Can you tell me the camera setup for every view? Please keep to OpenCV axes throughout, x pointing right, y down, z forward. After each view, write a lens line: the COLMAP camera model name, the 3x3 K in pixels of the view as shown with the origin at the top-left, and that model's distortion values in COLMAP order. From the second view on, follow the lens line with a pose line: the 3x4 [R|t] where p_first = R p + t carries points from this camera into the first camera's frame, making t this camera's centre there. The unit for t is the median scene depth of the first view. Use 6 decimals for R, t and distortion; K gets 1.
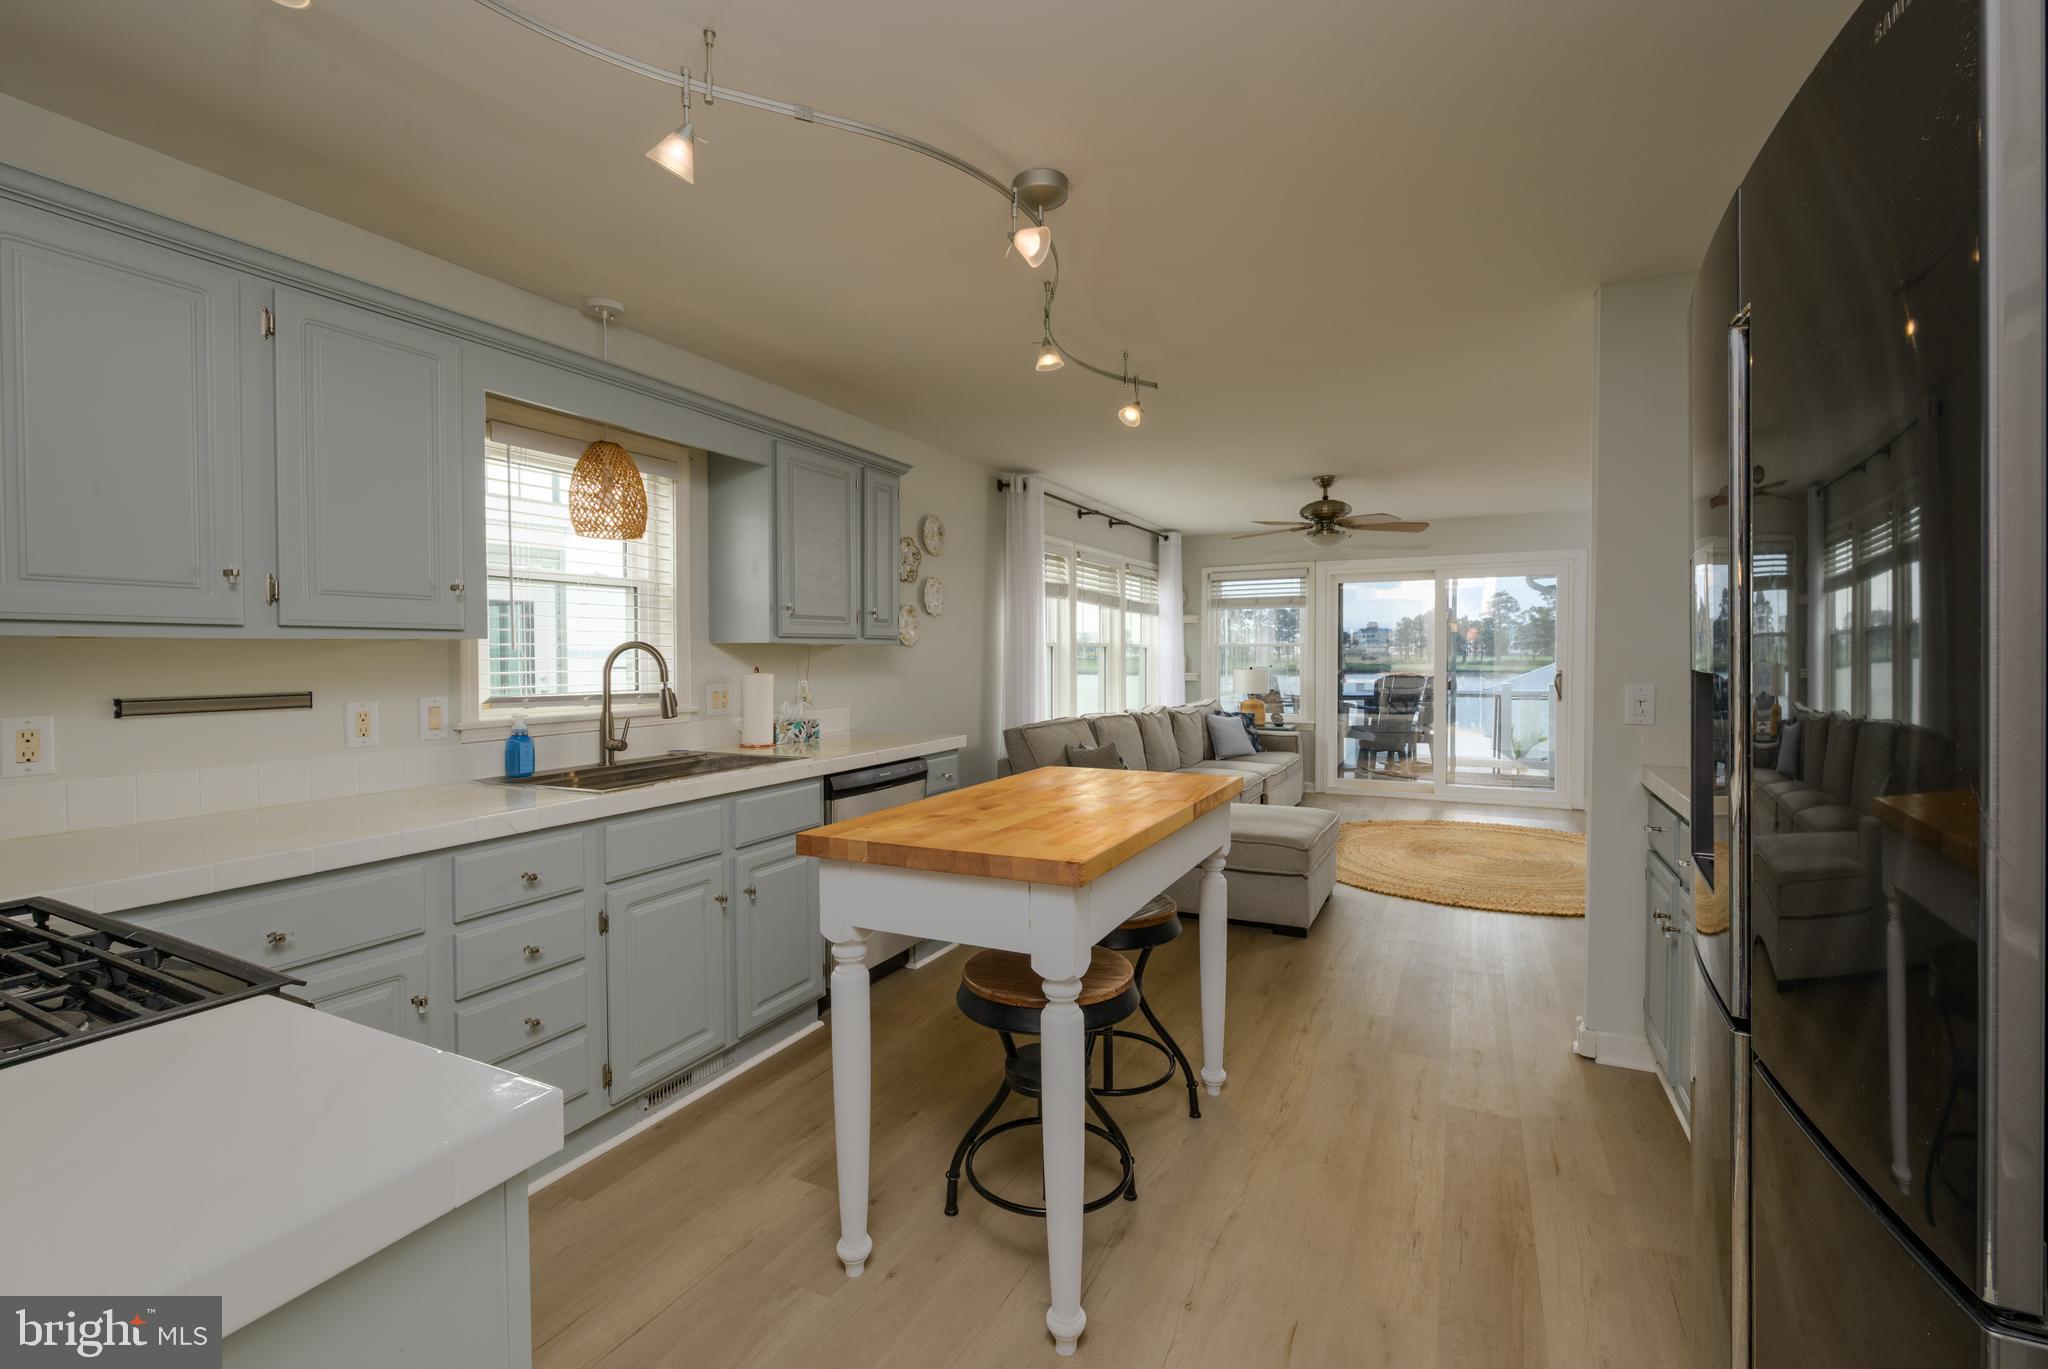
lens RADIAL K [[880.9, 0, 1023.4], [0, 880.9, 665.9], [0, 0, 1]] dist [-0.000665, 0.000215]
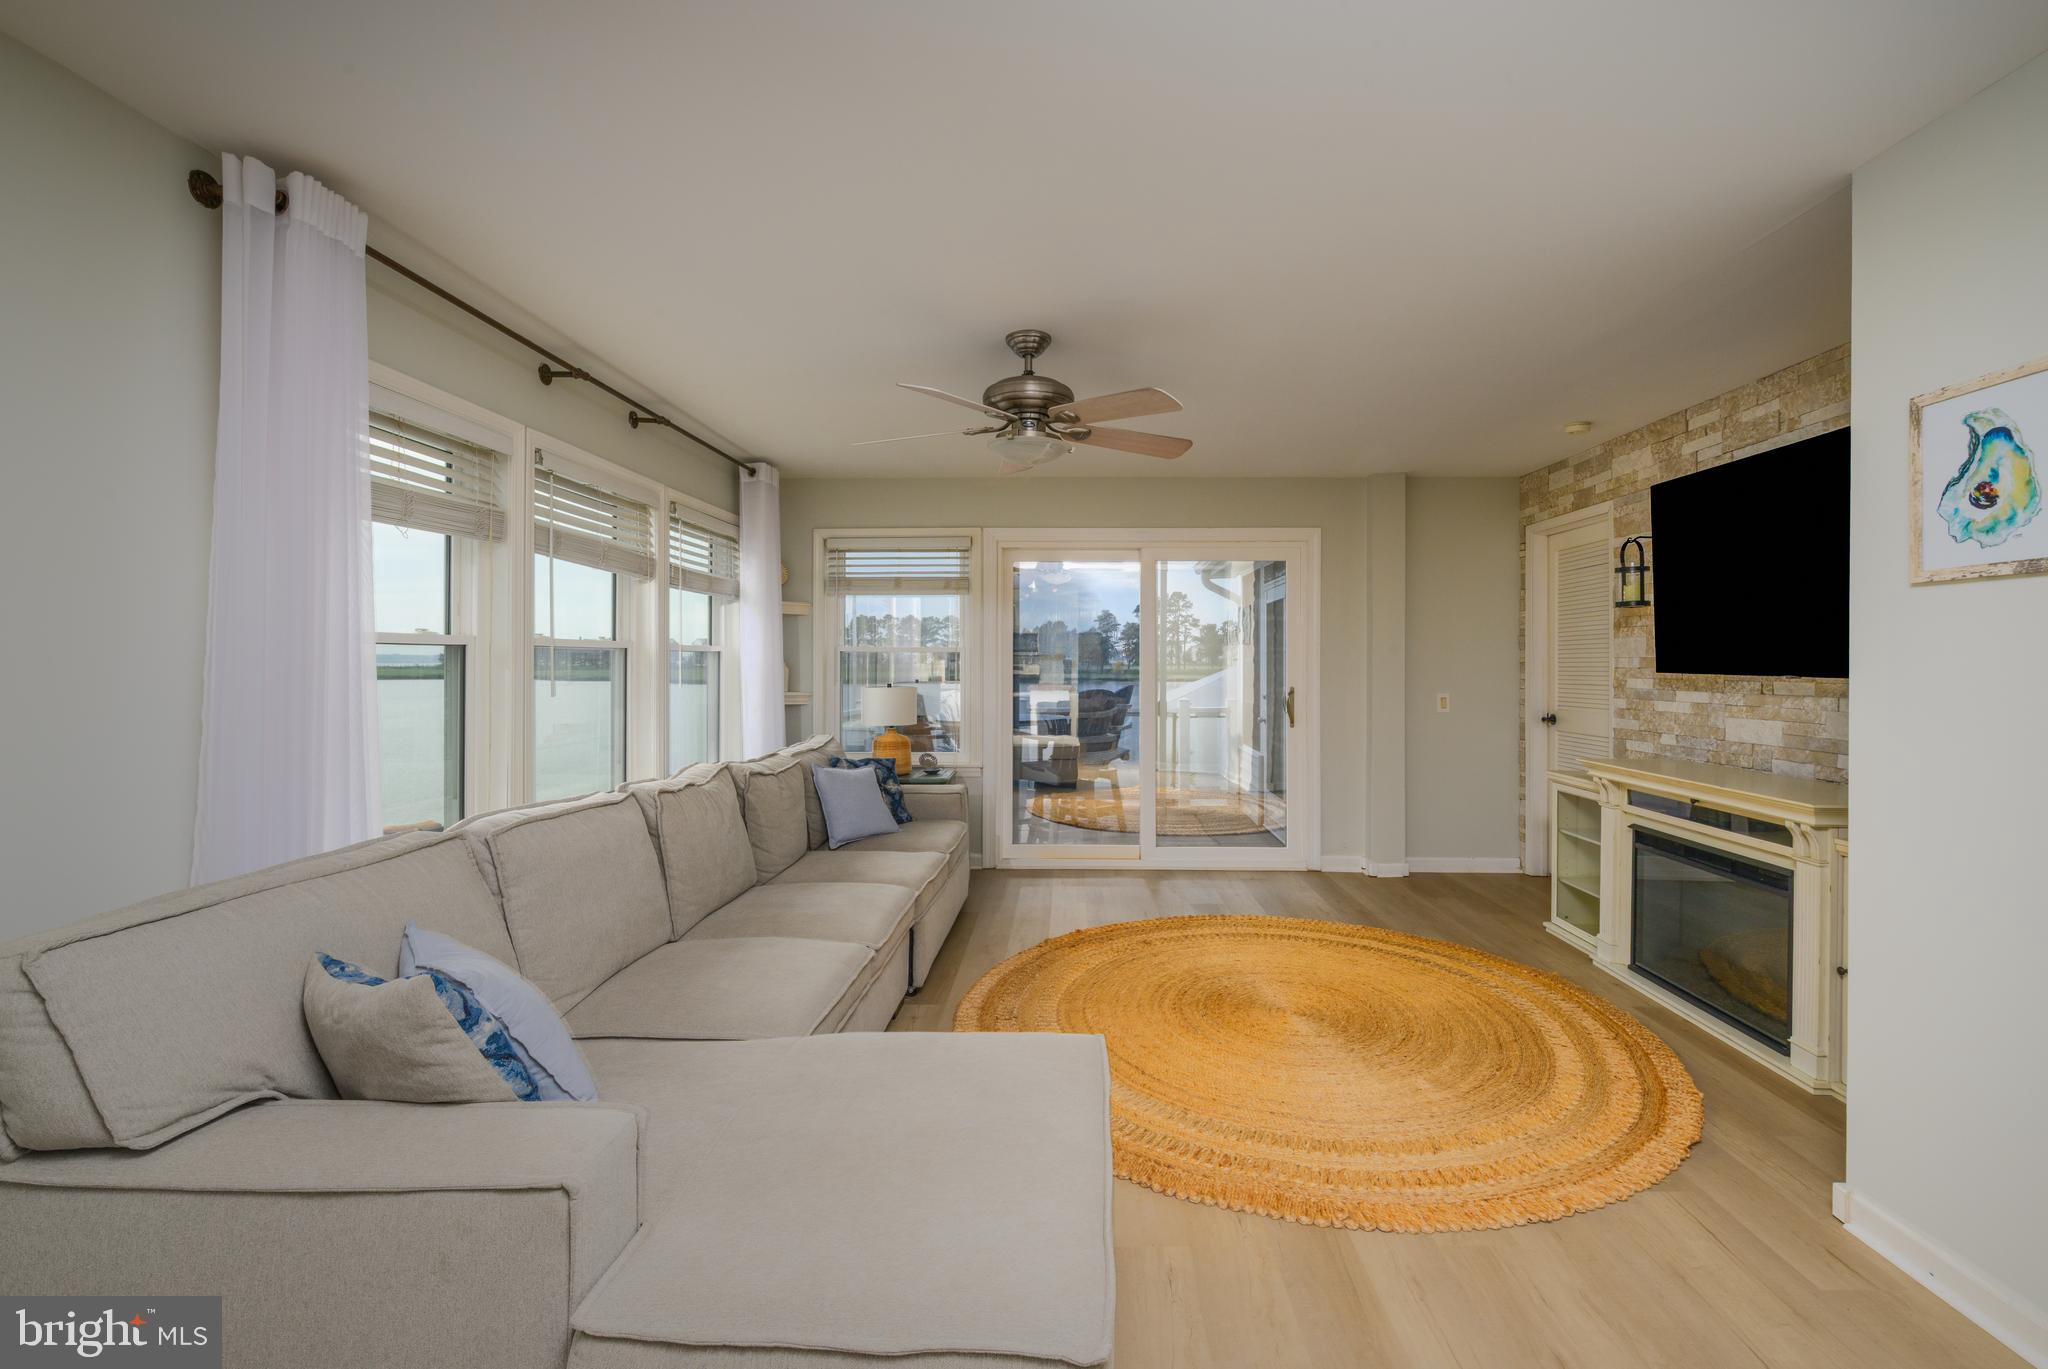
lens RADIAL K [[880.9, 0, 1038.3], [0, 880.9, 666.7], [0, 0, 1]] dist [-0.000665, 0.000215]
pose [[0.911952, 0.003594, 0.410281, 0.095974], [-0.000475, 0.999970, -0.007704, -0.006684], [-0.410297, 0.006830, 0.911926, 0.378703]]
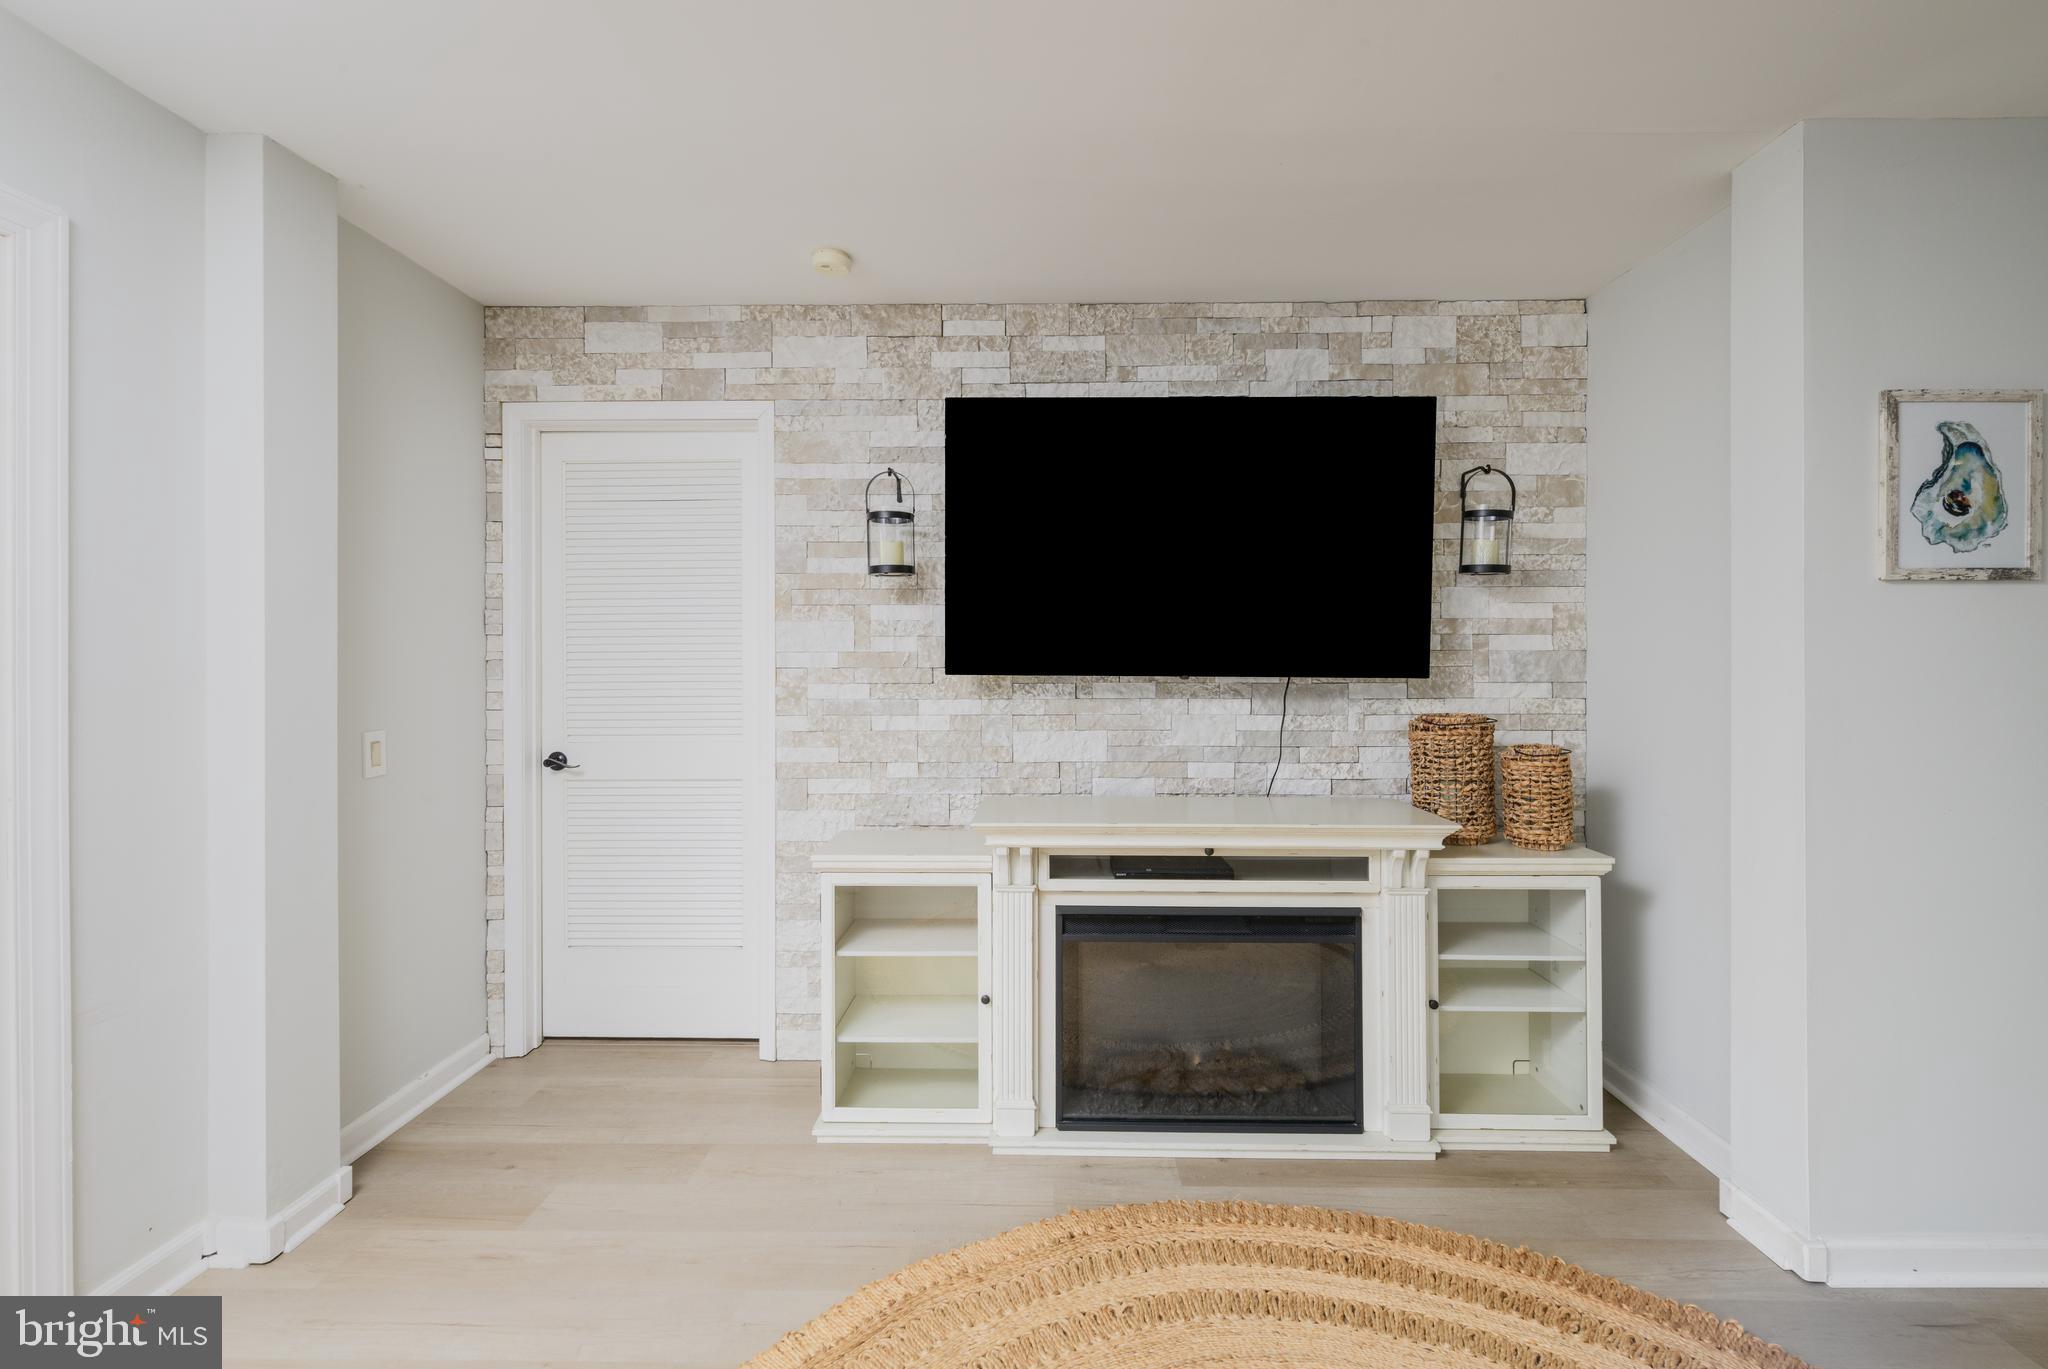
lens RADIAL K [[880.9, 0, 1040.1], [0, 880.9, 659.4], [0, 0, 1]] dist [-0.000665, 0.000215]
pose [[-0.434909, -0.000064, 0.900474, 0.271006], [0.014456, 0.999871, 0.007054, -0.013967], [-0.900358, 0.016085, -0.434852, 0.747124]]
